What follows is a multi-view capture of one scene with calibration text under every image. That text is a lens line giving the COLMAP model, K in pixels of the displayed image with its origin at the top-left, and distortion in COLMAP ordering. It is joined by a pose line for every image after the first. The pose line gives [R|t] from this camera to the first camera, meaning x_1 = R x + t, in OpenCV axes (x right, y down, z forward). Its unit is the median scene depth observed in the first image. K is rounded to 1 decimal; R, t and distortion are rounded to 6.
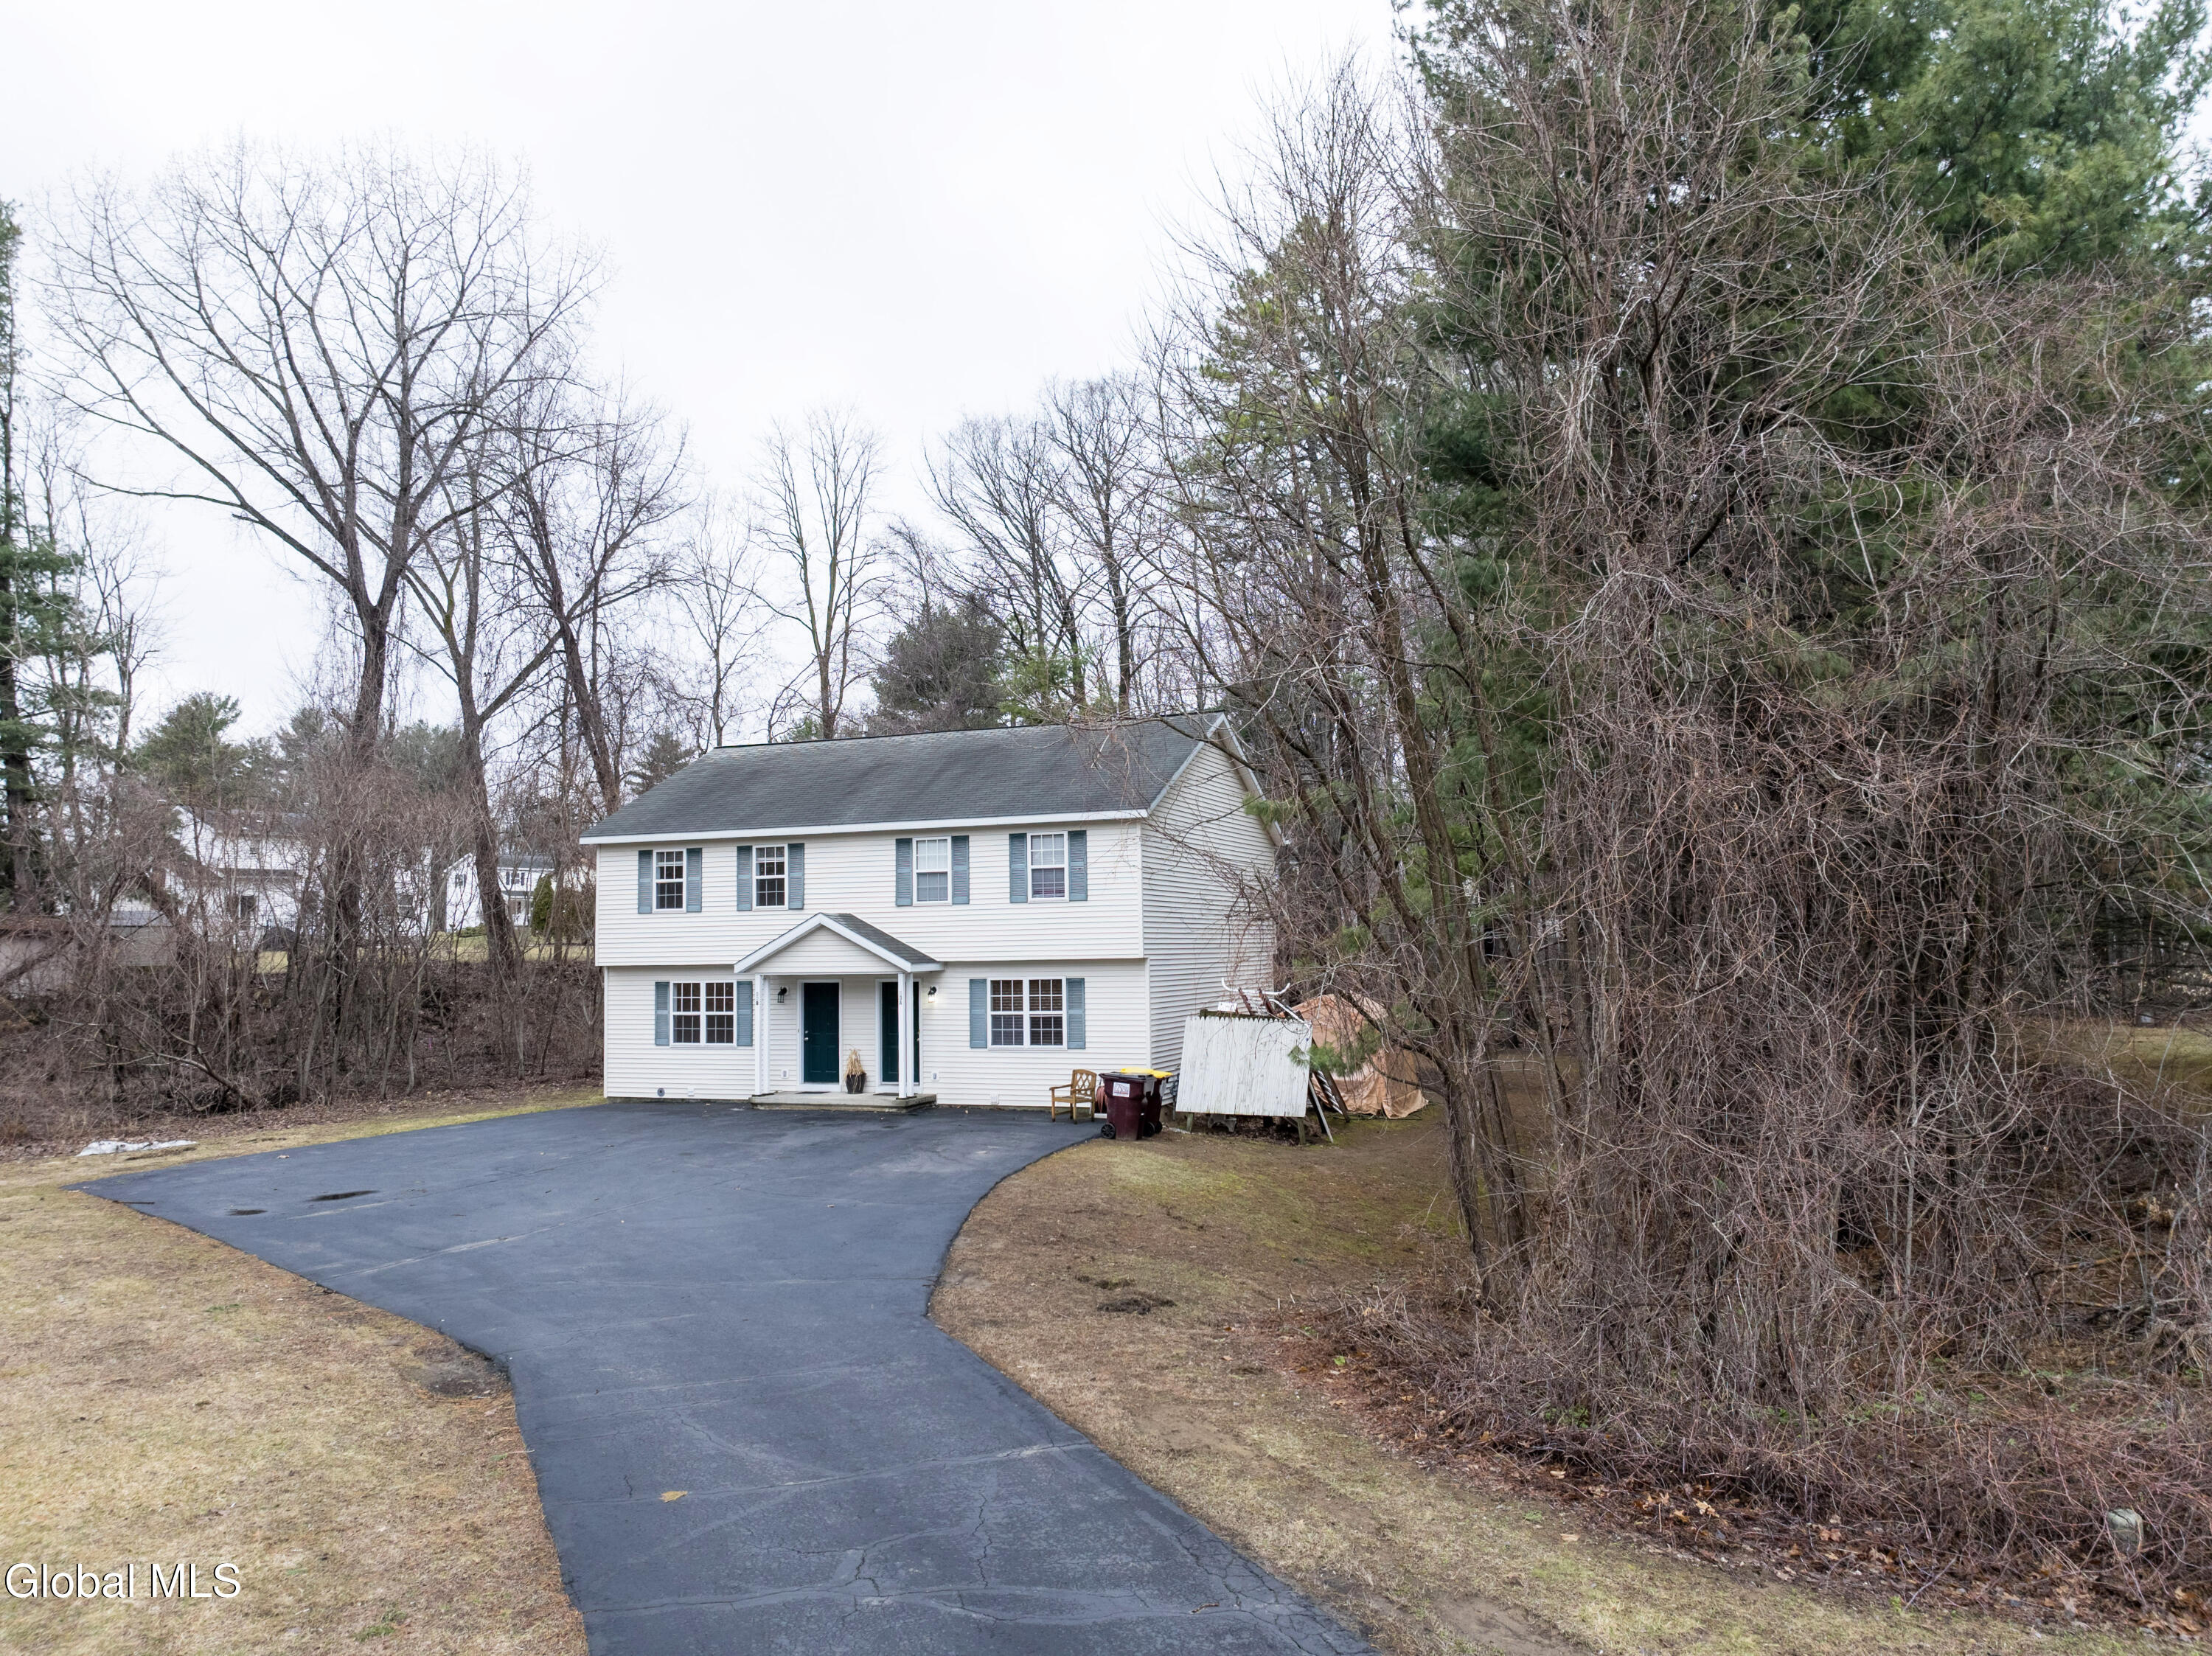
lens RADIAL K [[1429.5, 0, 1208.0], [0, 1429.5, 973.0], [0, 0, 1]] dist [-0.029524, -0.002807]
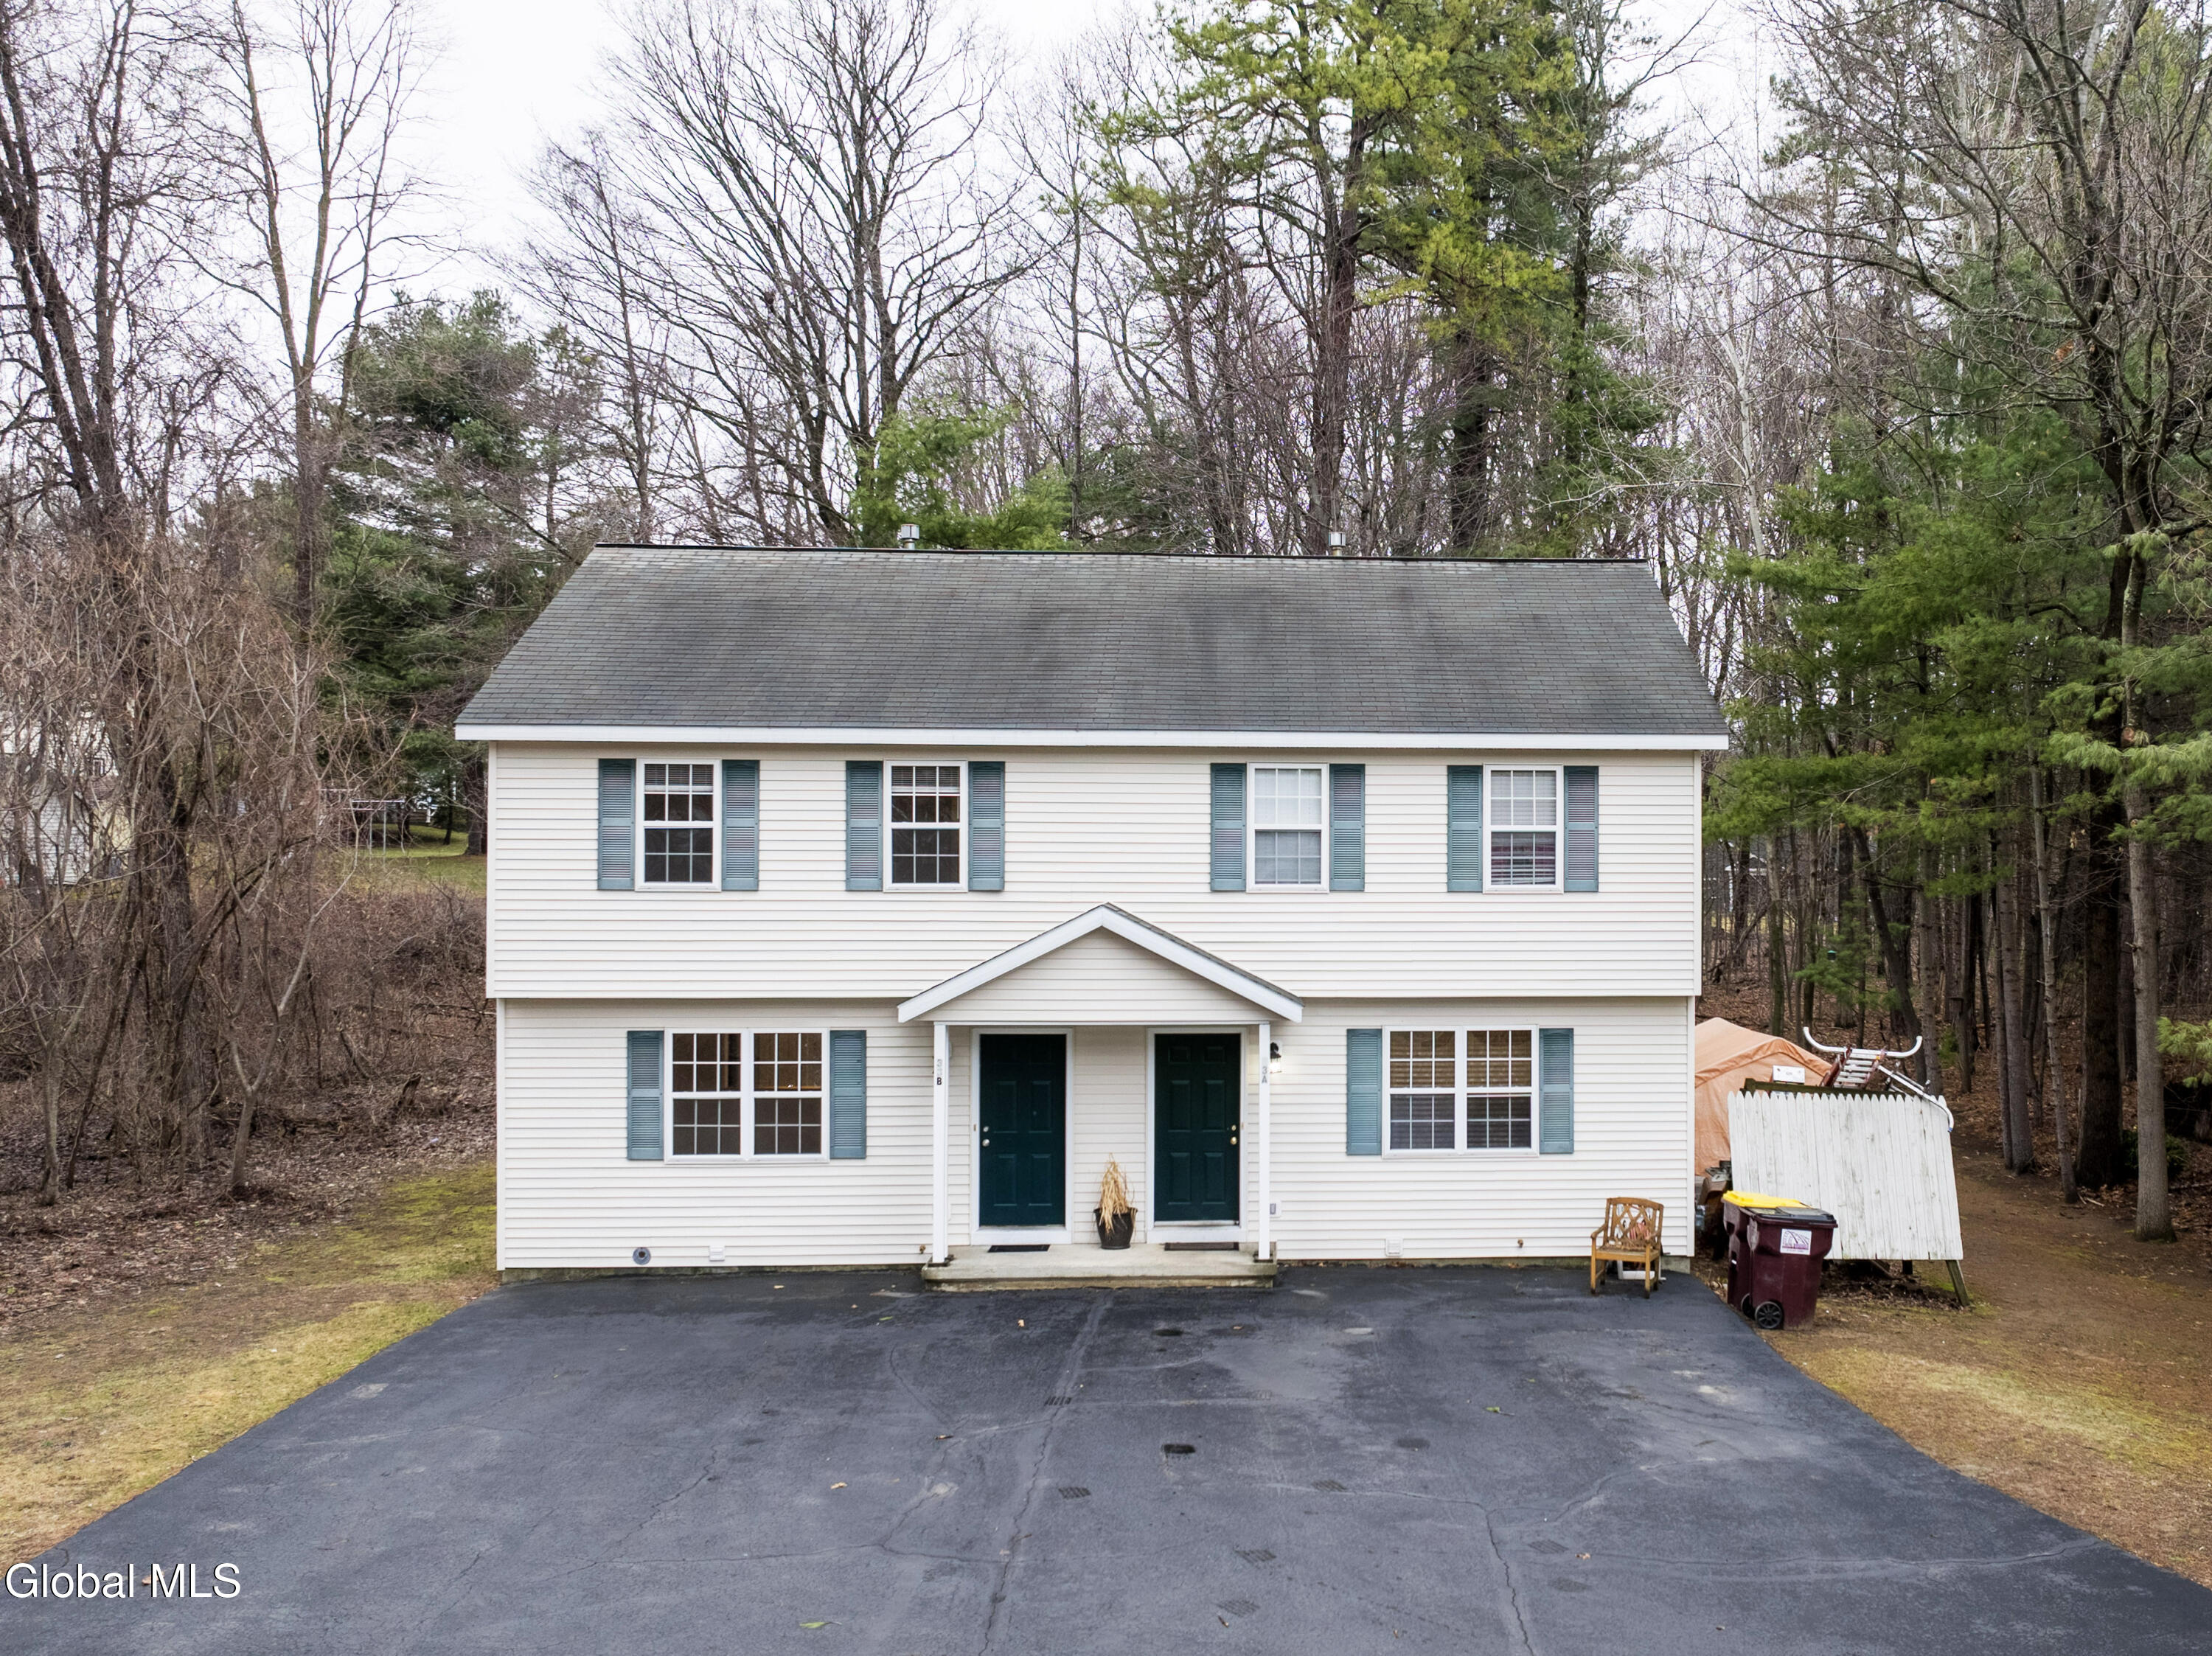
lens RADIAL K [[1429.5, 0, 1208.0], [0, 1429.5, 973.0], [0, 0, 1]] dist [-0.029524, -0.002807]
pose [[0.926699, 0.001251, 0.375803, -0.407222], [-0.009921, 0.999727, 0.021137, -0.027222], [-0.375674, -0.023316, 0.926458, 0.498683]]
